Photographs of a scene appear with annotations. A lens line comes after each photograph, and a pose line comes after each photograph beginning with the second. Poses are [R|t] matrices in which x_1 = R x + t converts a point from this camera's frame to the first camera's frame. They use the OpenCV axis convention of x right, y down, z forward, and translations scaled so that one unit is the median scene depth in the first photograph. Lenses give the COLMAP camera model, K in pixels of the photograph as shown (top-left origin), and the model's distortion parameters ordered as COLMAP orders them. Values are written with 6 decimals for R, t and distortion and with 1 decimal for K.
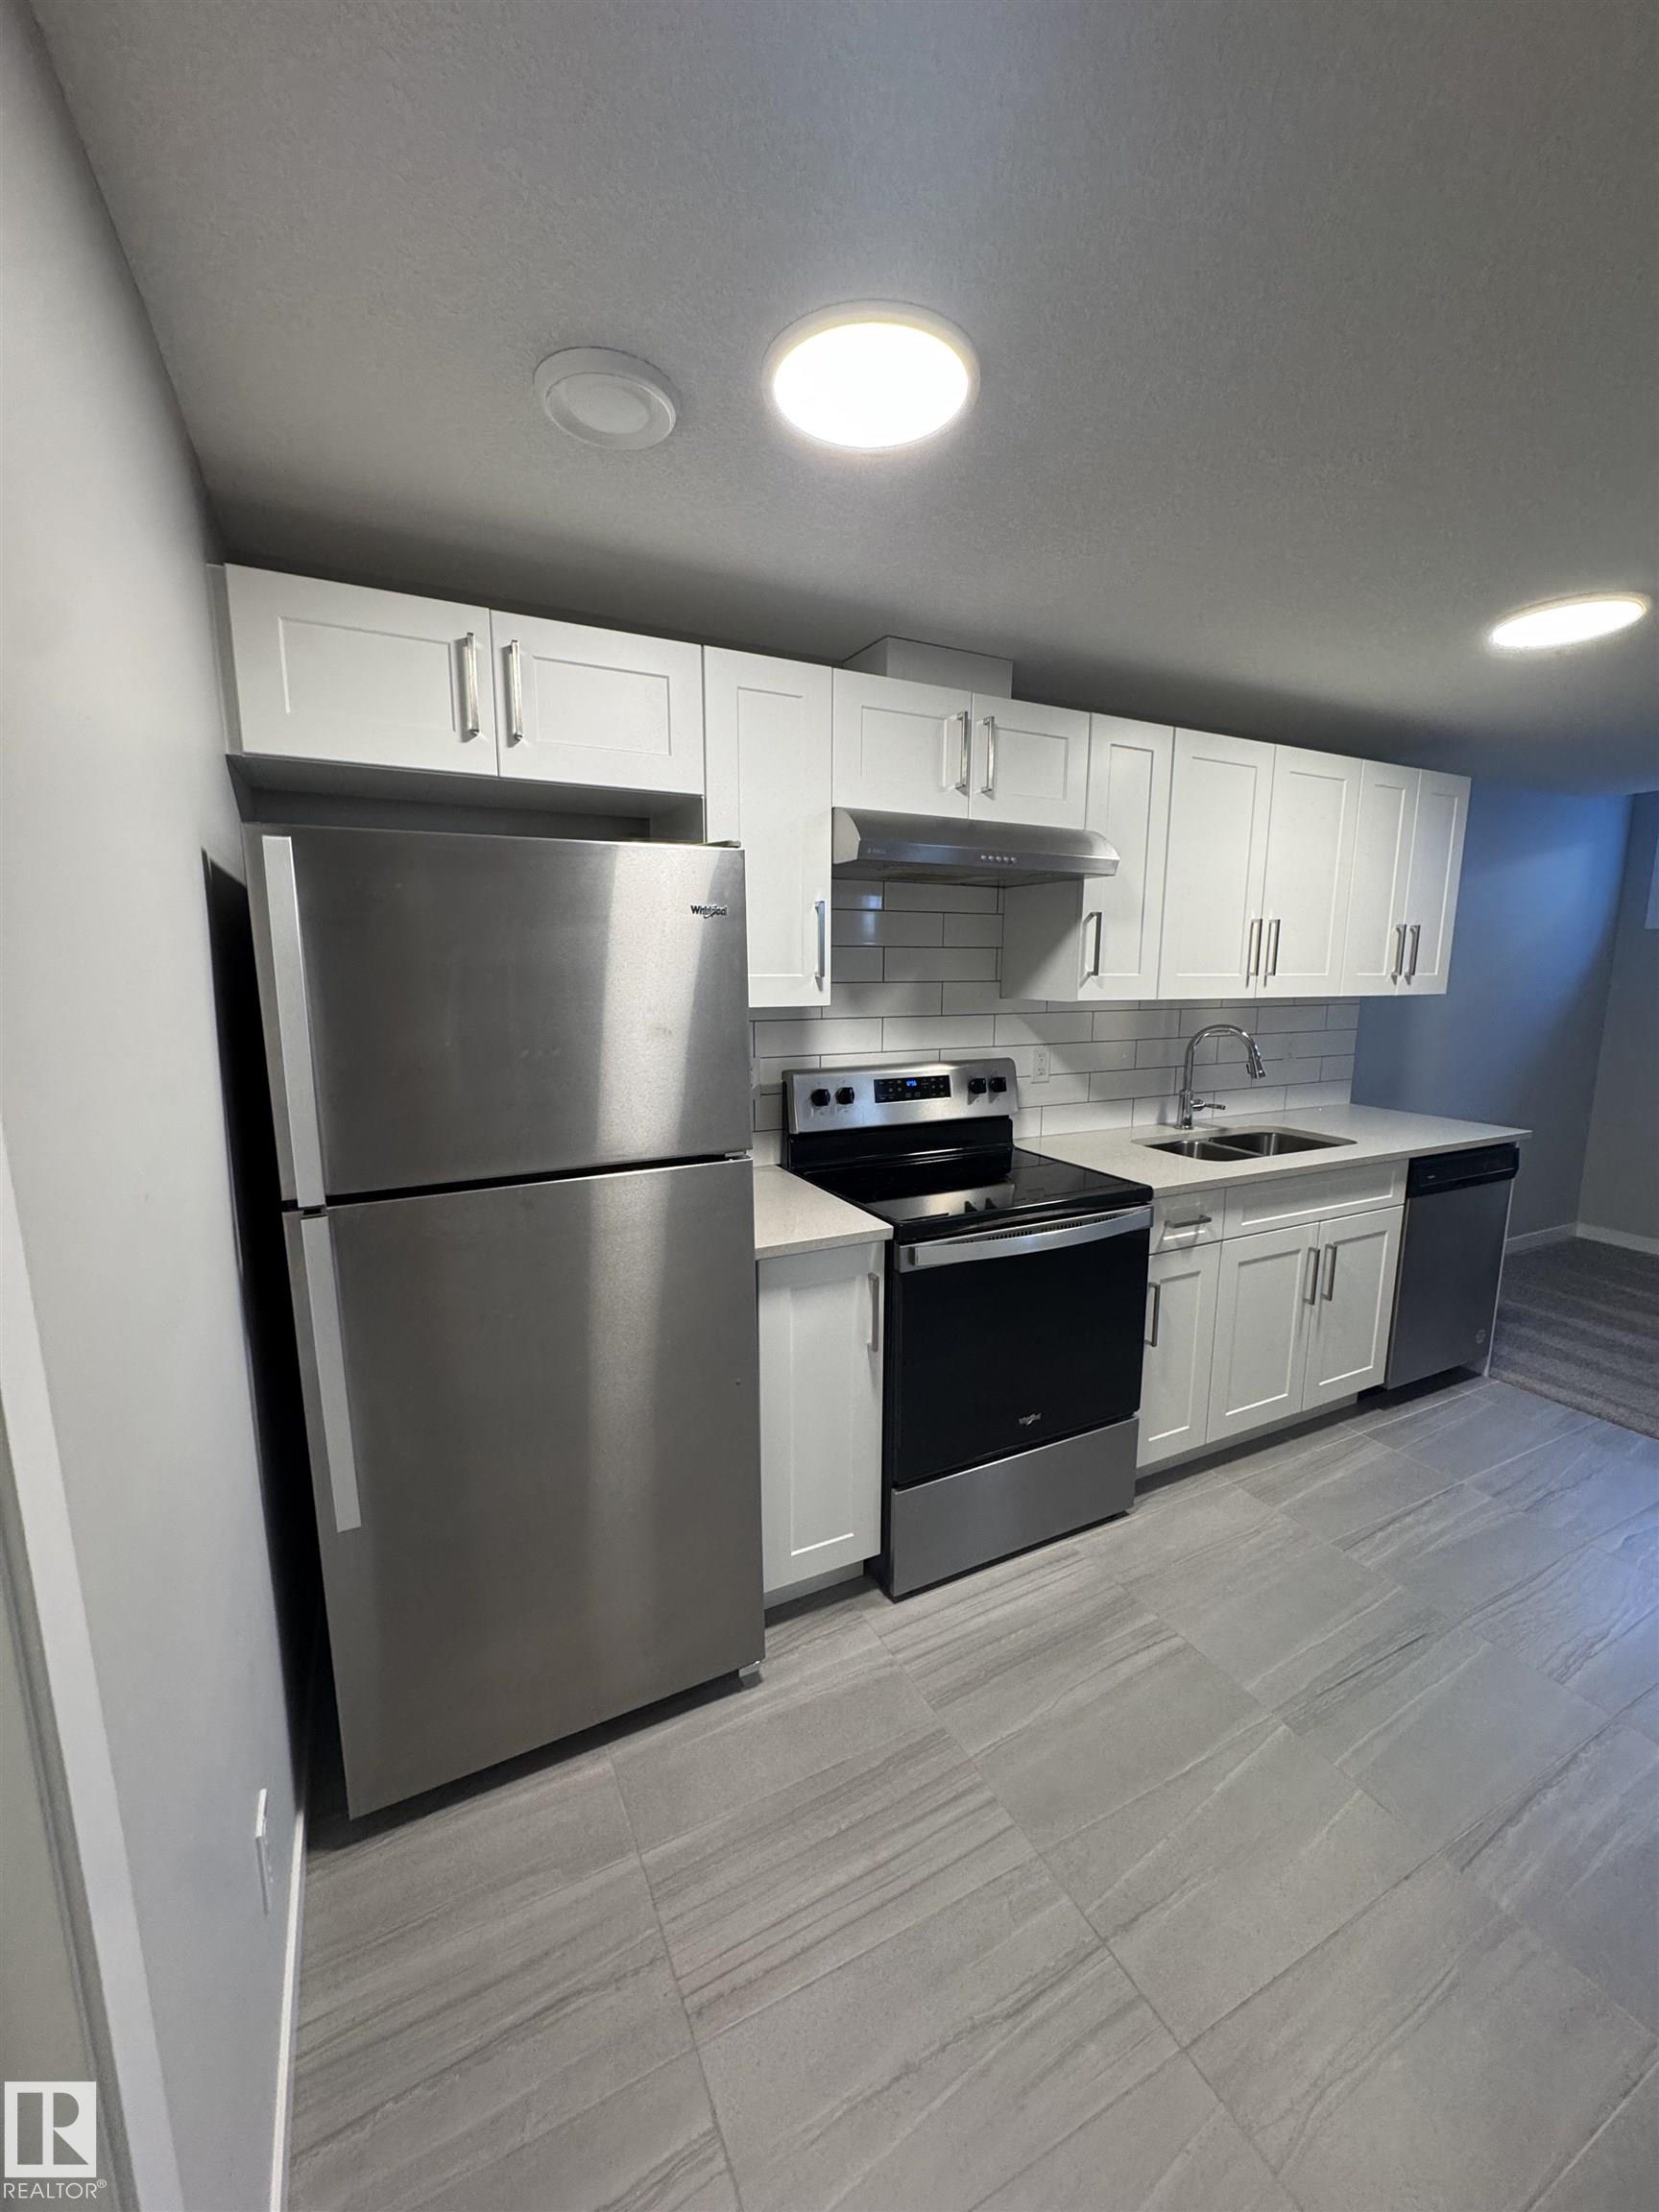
lens RADIAL K [[882.9, 0, 833.7], [0, 882.9, 1106.3], [0, 0, 1]] dist [-0.004730, 0.001344]
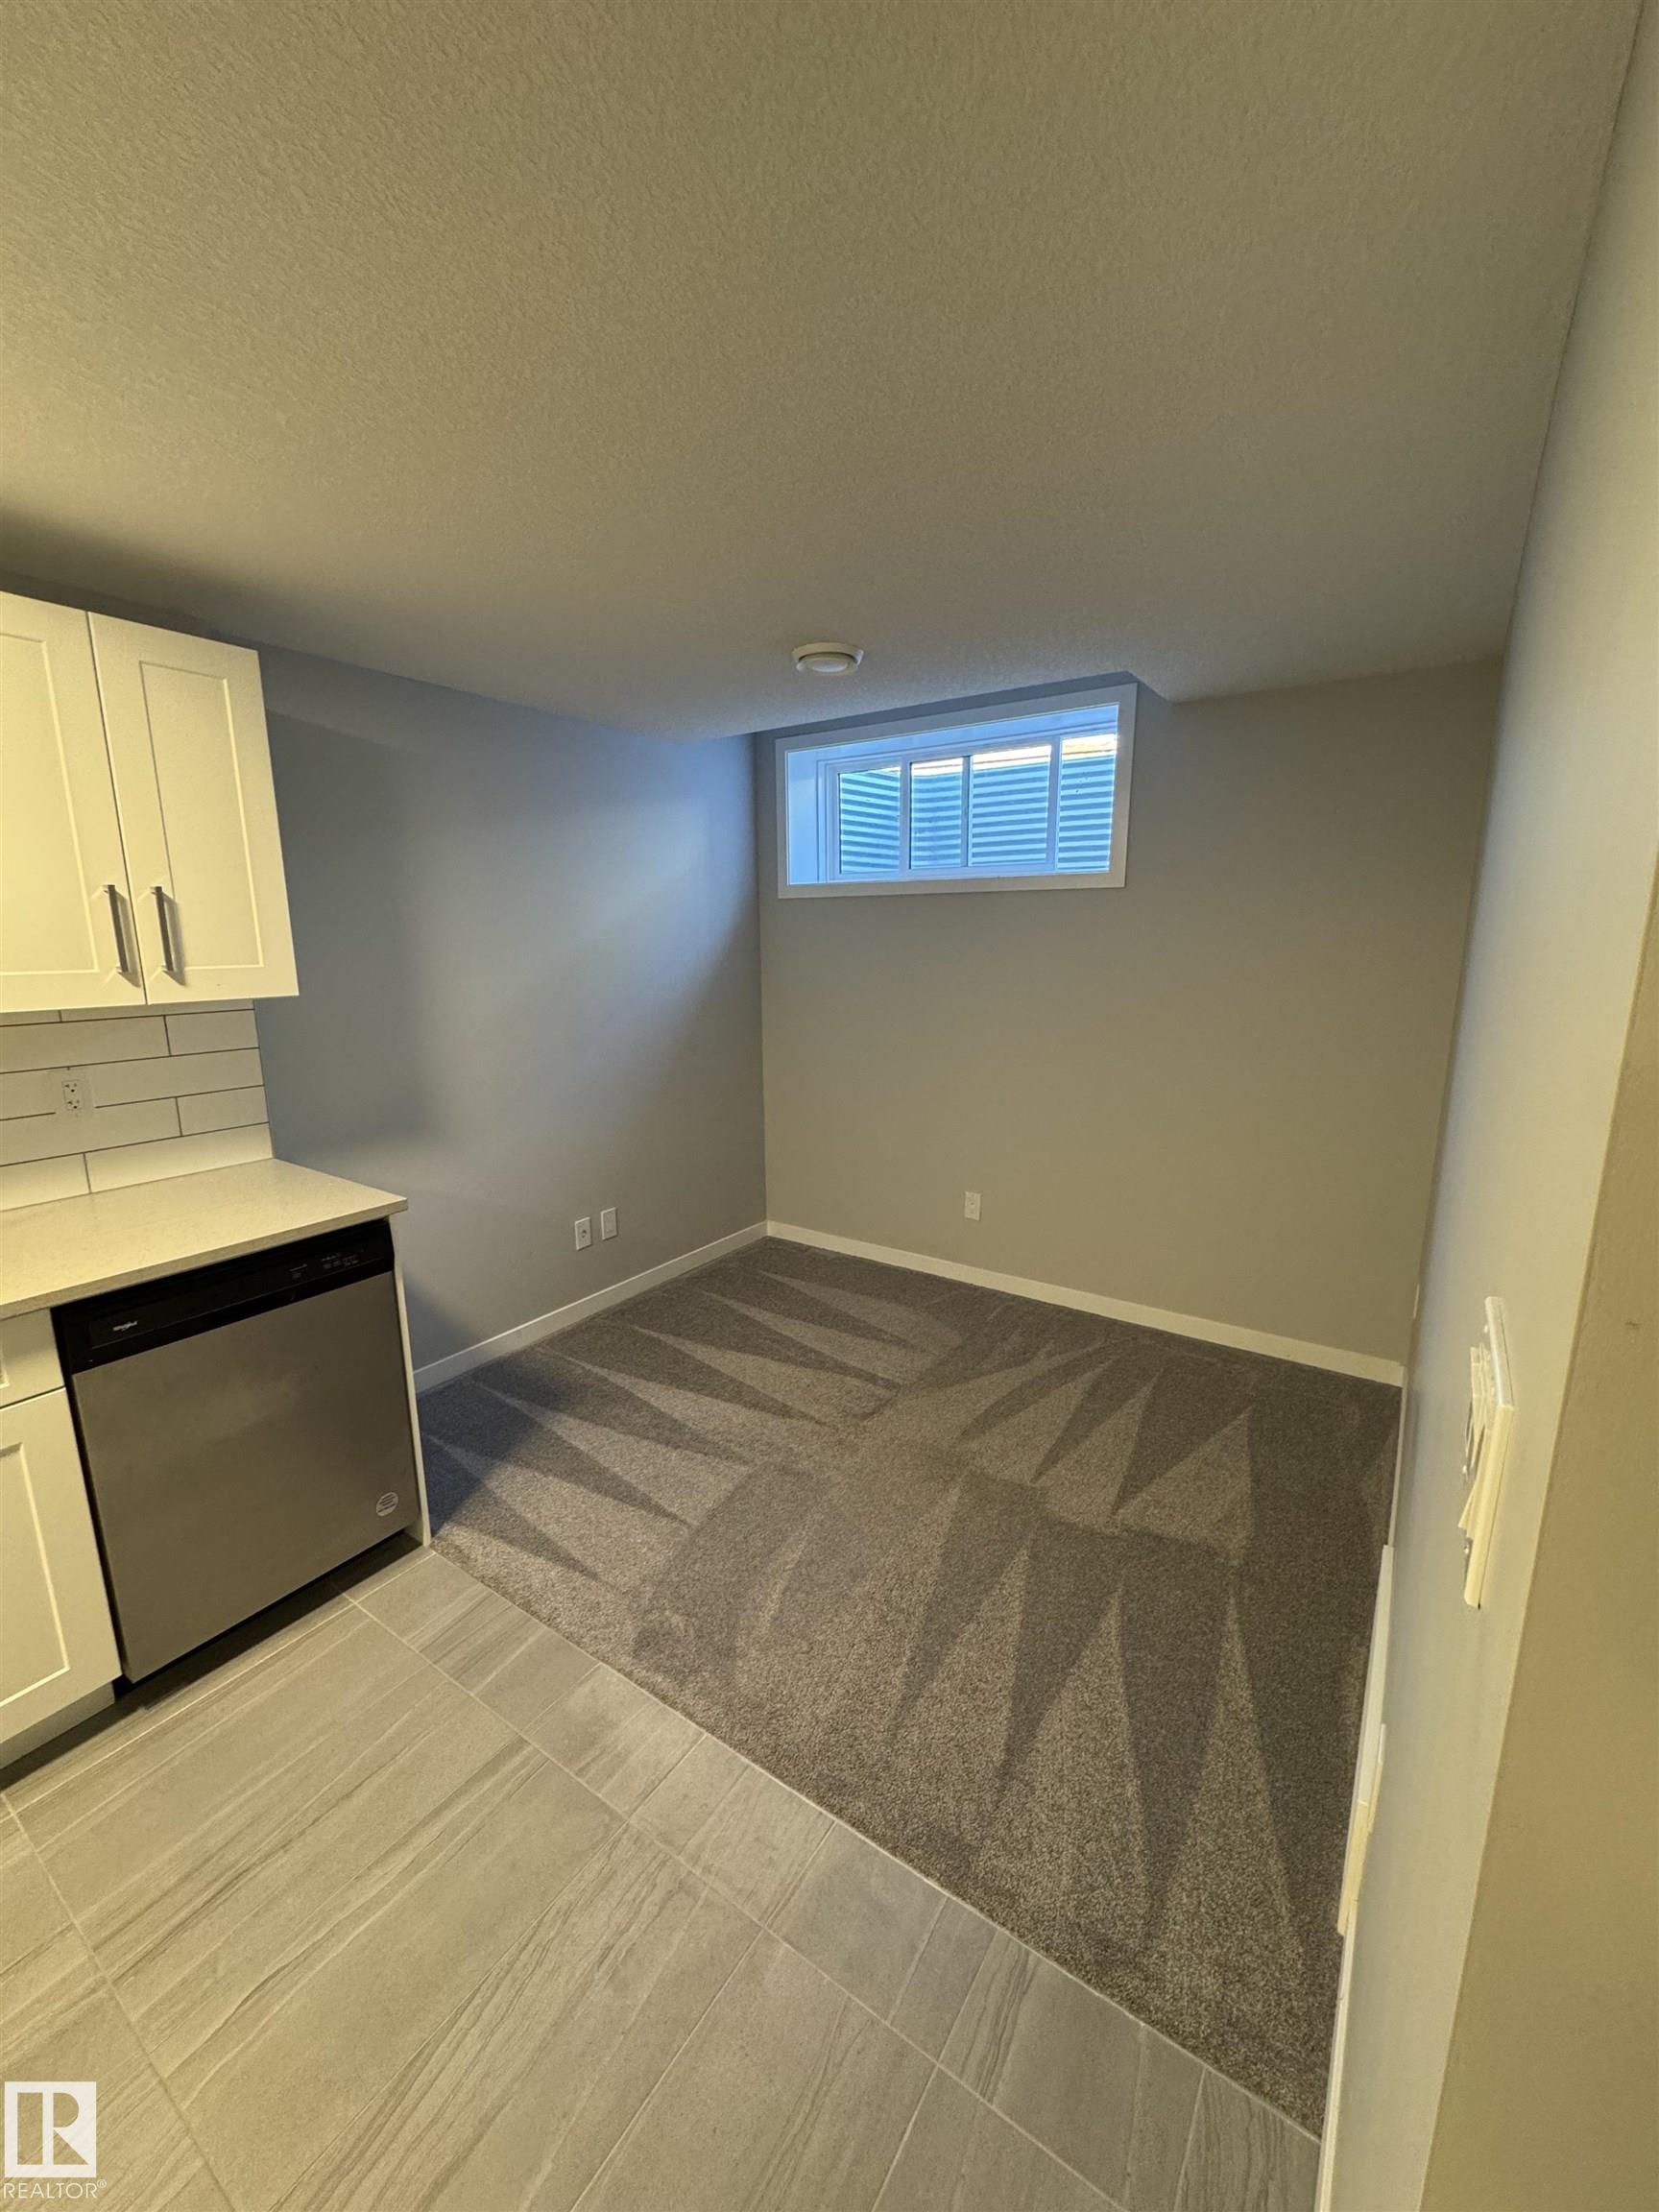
lens RADIAL K [[882.9, 0, 834.4], [0, 882.9, 1107.0], [0, 0, 1]] dist [-0.004730, 0.001344]
pose [[0.874918, -0.103530, 0.473074, 1.060797], [0.086312, 0.994577, 0.058030, -0.071926], [-0.476517, -0.009940, 0.879109, 0.351216]]
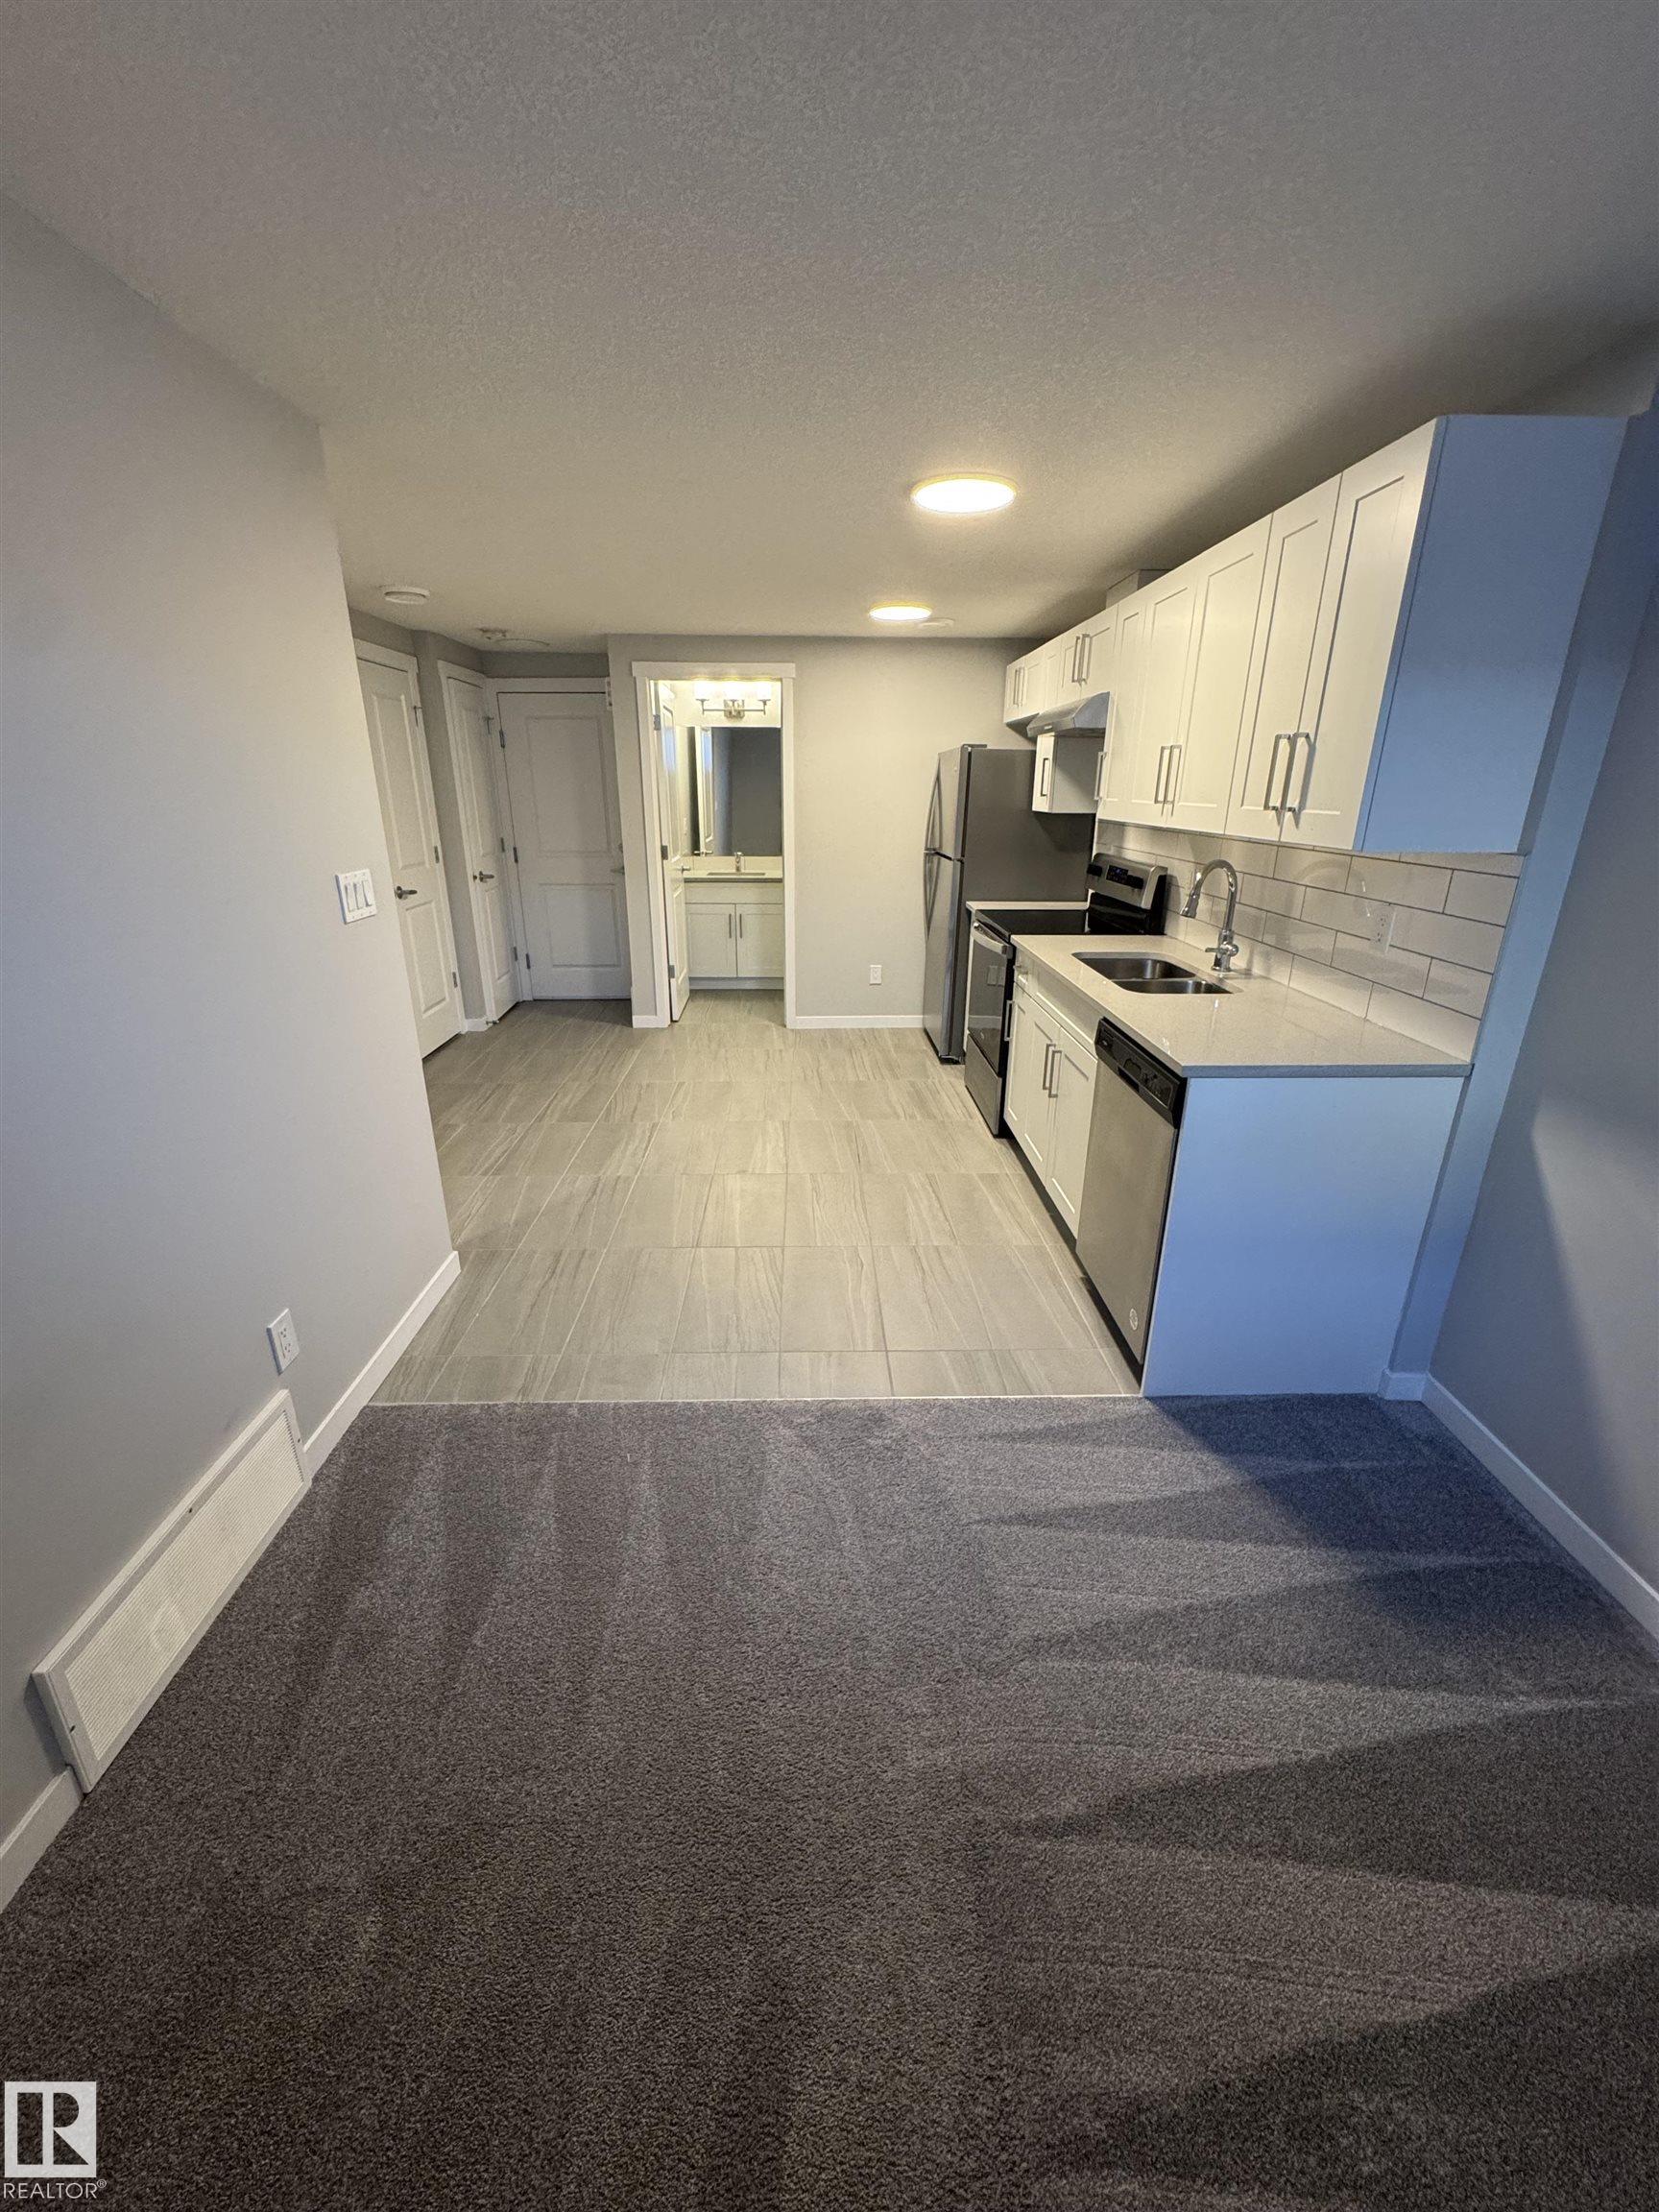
lens RADIAL K [[882.9, 0, 828.5], [0, 882.9, 1108.1], [0, 0, 1]] dist [-0.004730, 0.001344]
pose [[-0.428447, 0.306729, -0.849912, 2.018026], [-0.151887, 0.902786, 0.402378, -0.226045], [0.890710, 0.301488, -0.340207, 1.376782]]
